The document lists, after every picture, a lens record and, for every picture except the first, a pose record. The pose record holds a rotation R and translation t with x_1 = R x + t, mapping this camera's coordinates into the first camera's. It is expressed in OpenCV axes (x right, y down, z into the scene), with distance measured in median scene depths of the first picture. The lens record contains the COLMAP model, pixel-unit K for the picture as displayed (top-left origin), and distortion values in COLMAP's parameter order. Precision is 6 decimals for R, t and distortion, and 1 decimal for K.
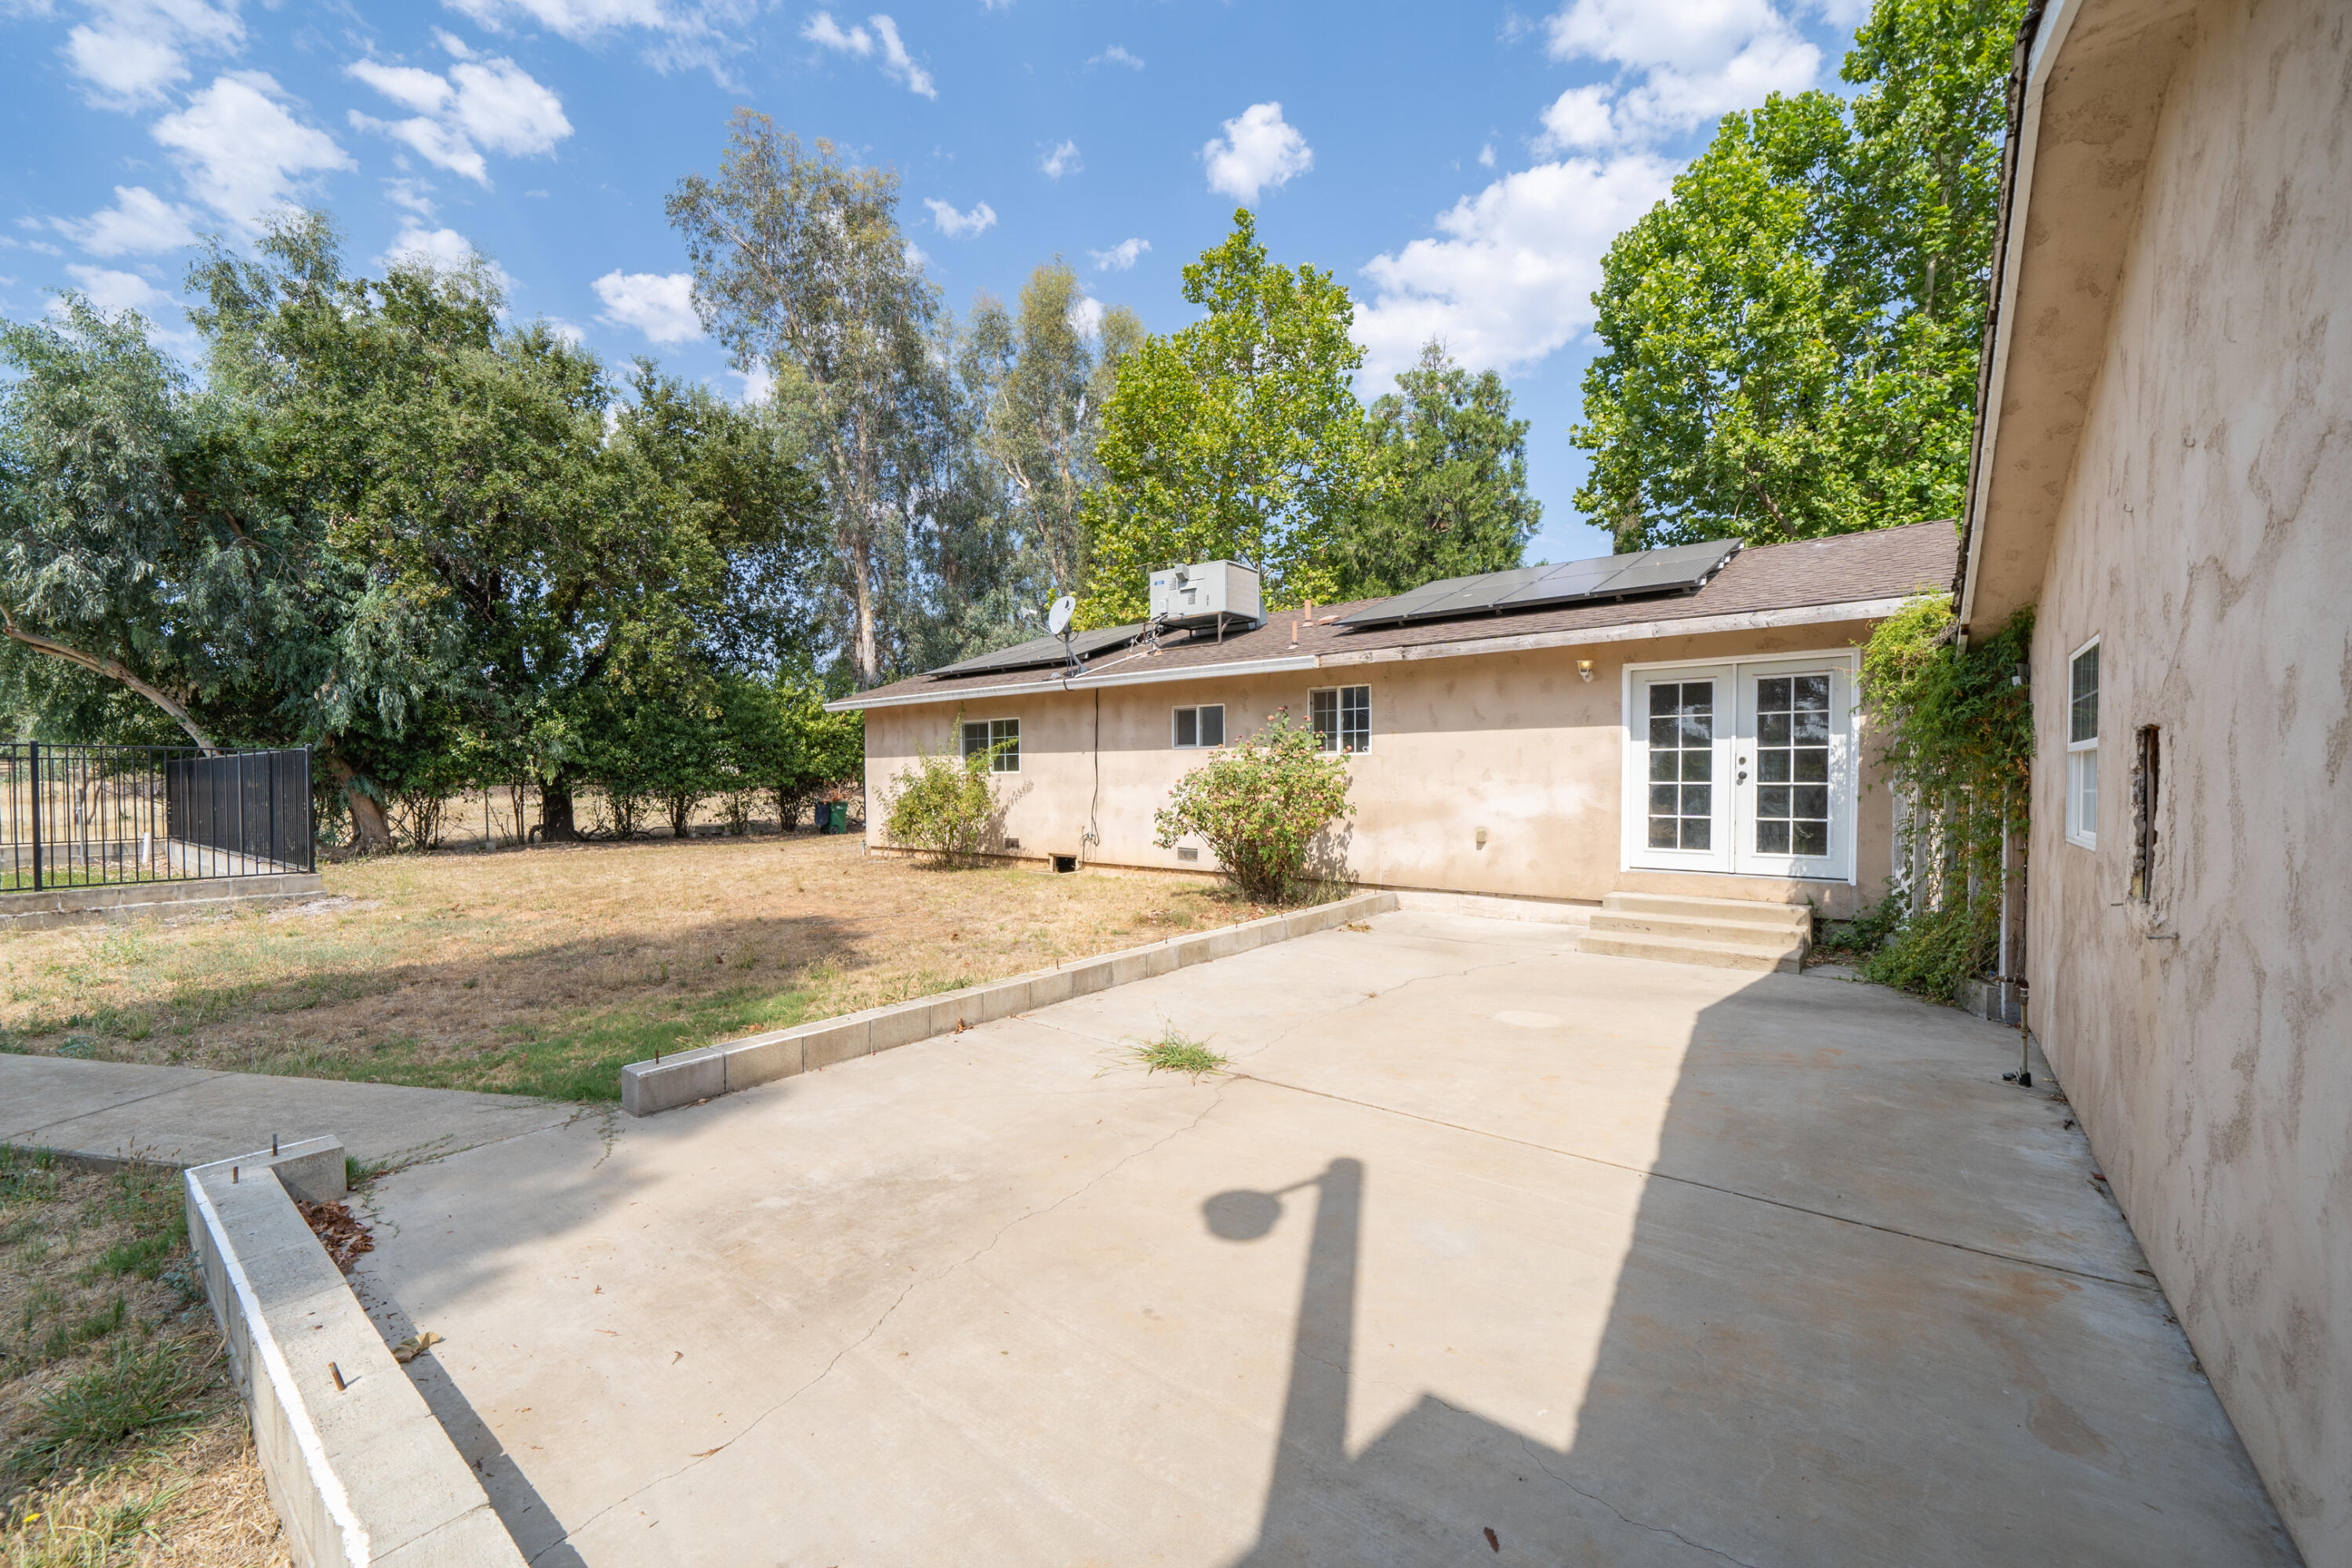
lens RADIAL K [[907.4, 0, 1176.9], [0, 907.4, 793.4], [0, 0, 1]] dist [0.002900, 0.000303]
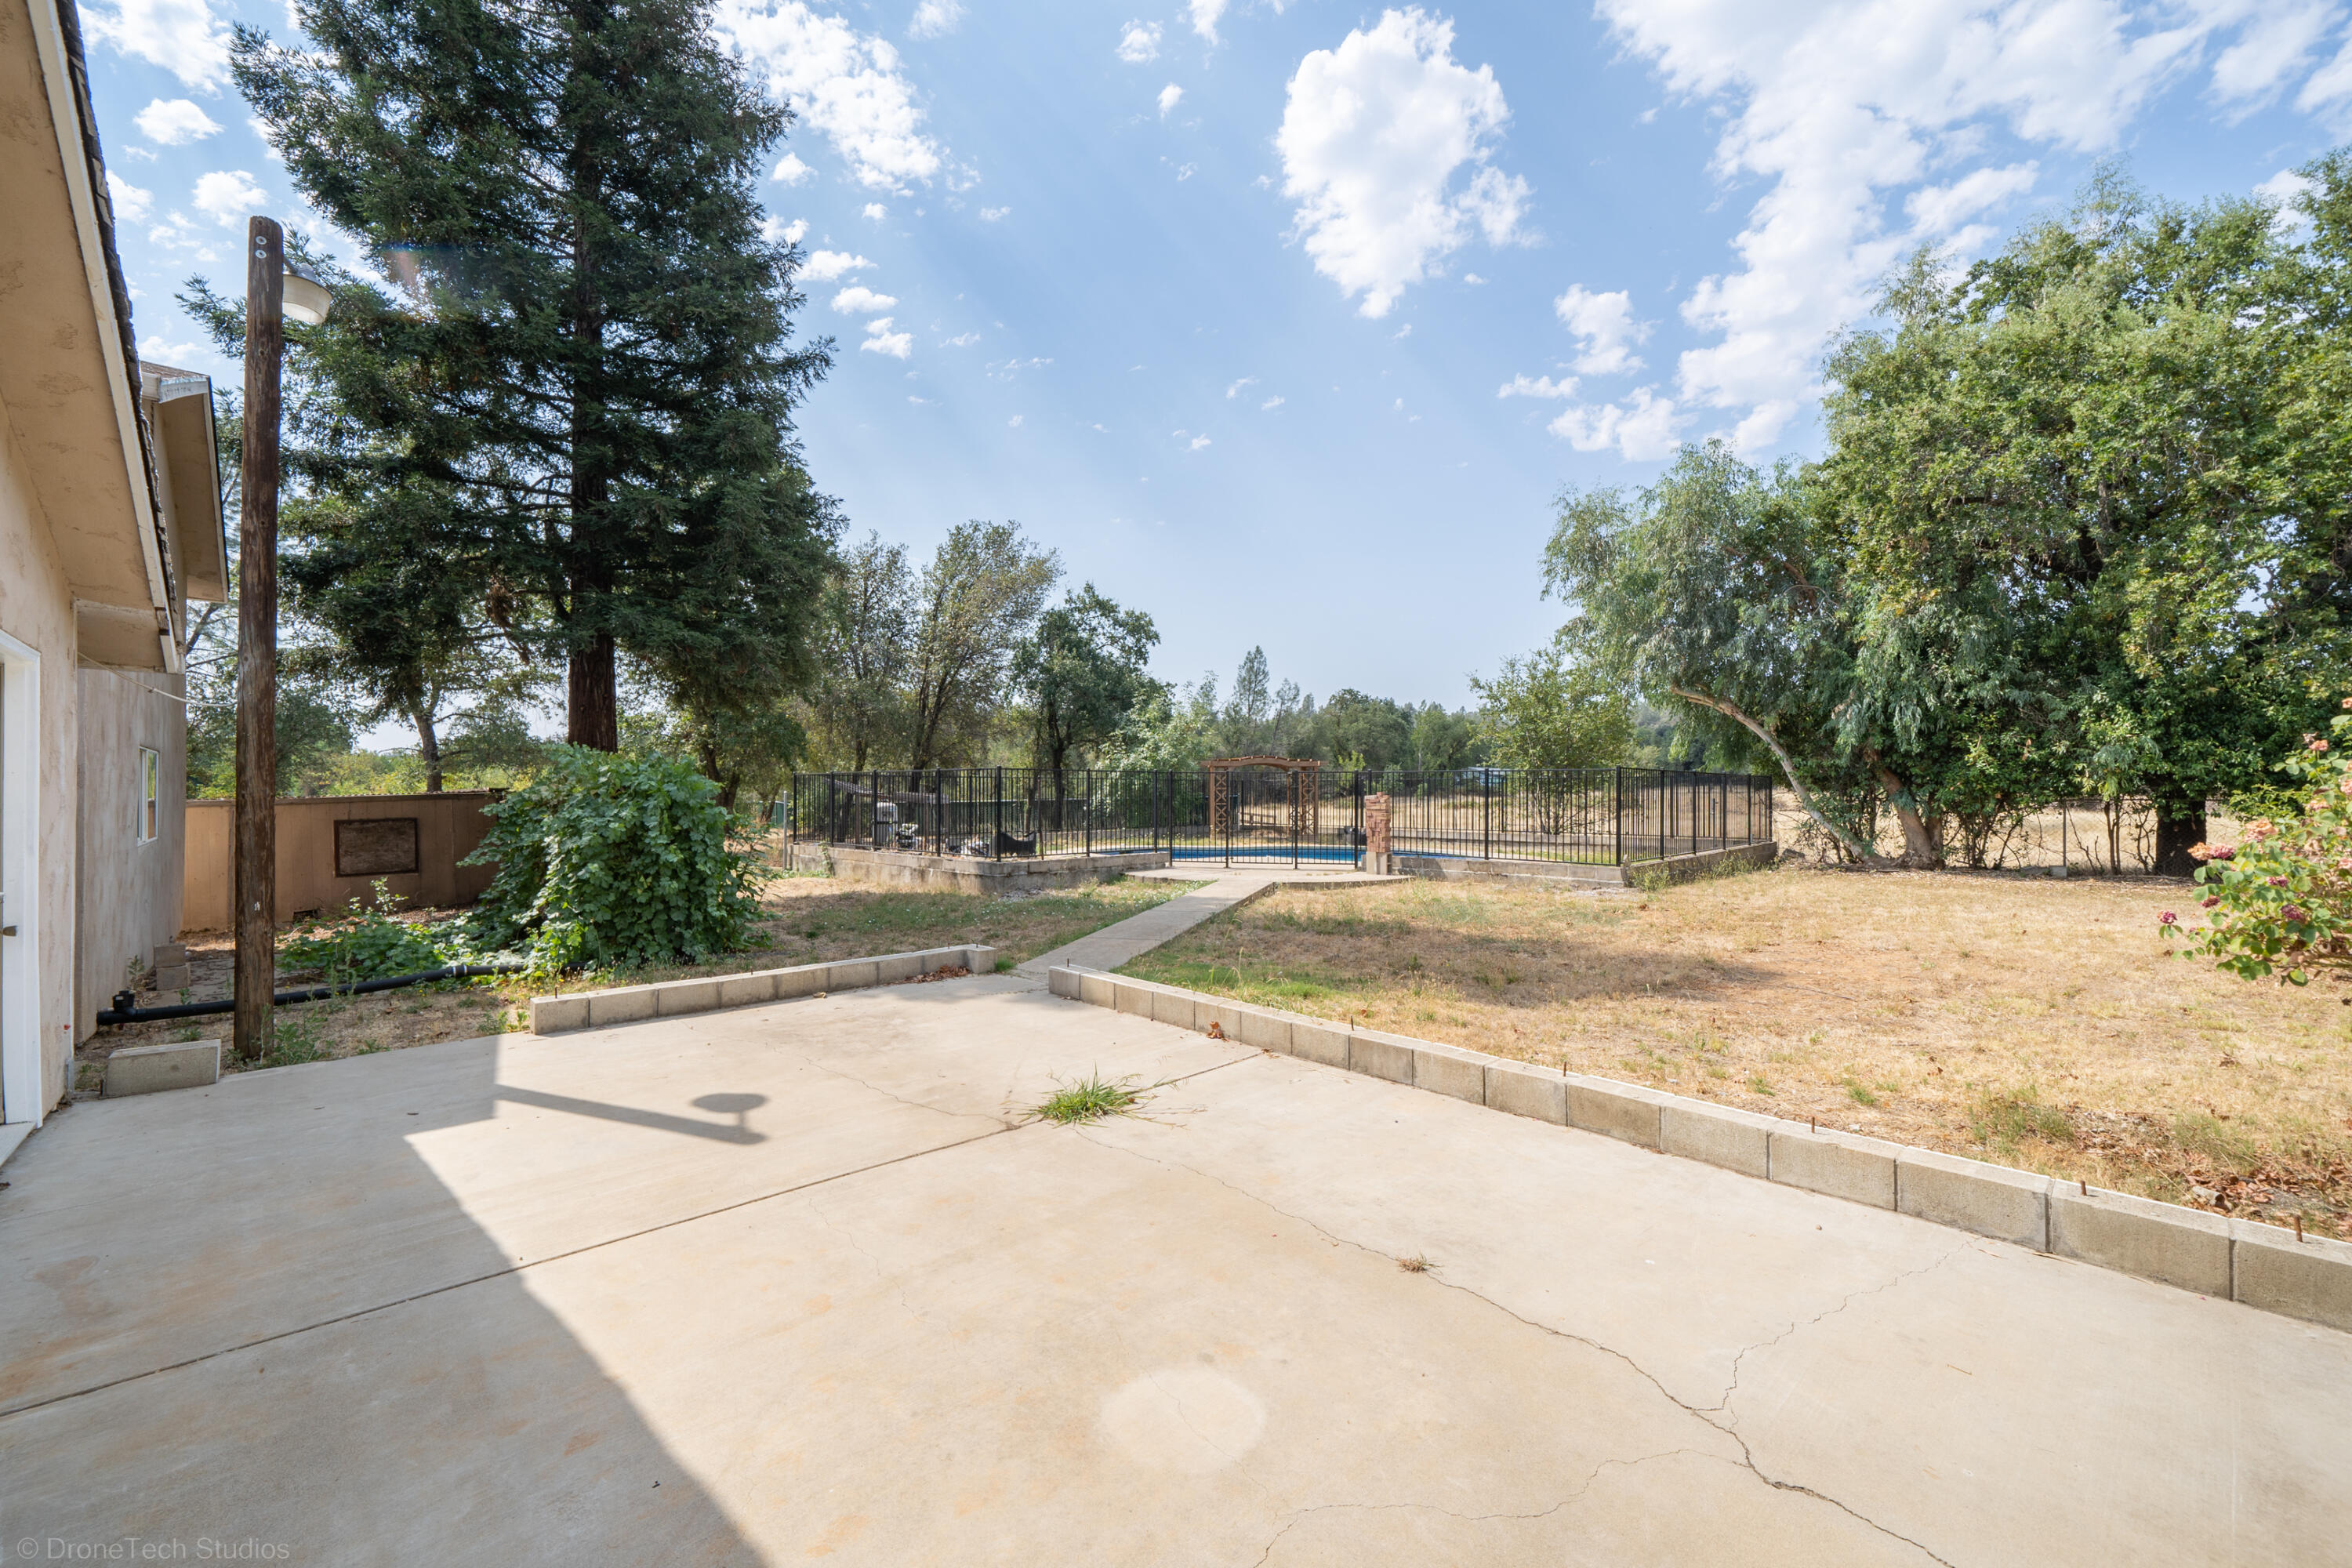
lens RADIAL K [[951.6, 0, 1176.2], [0, 951.6, 787.2], [0, 0, 1]] dist [-0.006170, 0.002794]
pose [[-0.150941, -0.002056, -0.988541, 1.064281], [-0.020235, 0.999795, 0.001010, -0.027673], [0.988336, 0.020156, -0.150951, 1.422159]]
